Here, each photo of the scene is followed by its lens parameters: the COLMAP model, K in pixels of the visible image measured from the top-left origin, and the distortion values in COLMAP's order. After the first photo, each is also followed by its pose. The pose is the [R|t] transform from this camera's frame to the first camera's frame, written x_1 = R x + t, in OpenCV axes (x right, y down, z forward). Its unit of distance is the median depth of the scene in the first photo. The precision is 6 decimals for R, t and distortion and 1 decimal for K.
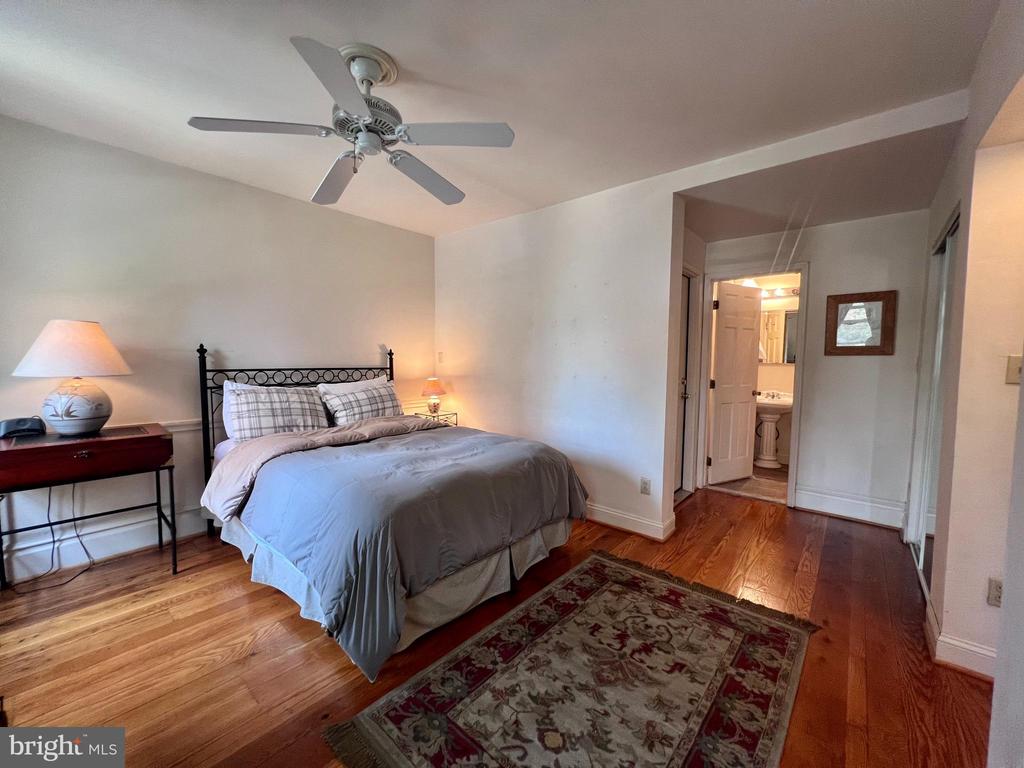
lens RADIAL K [[408.2, 0, 511.0], [0, 408.2, 385.1], [0, 0, 1]] dist [-0.002650, 0.000059]
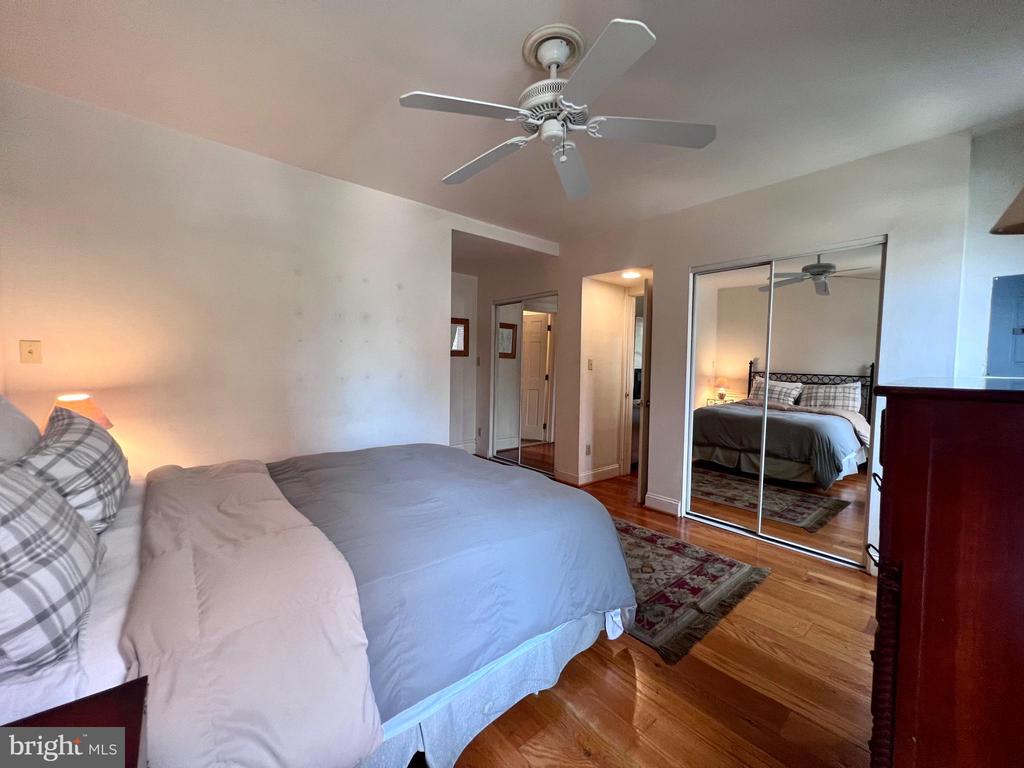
lens RADIAL K [[408.2, 0, 511.0], [0, 408.2, 383.0], [0, 0, 1]] dist [-0.002650, 0.000059]
pose [[0.140715, -0.056401, 0.988442, -0.991748], [0.037015, 0.997978, 0.051675, -0.057447], [-0.989358, 0.029316, 0.142518, 0.737918]]
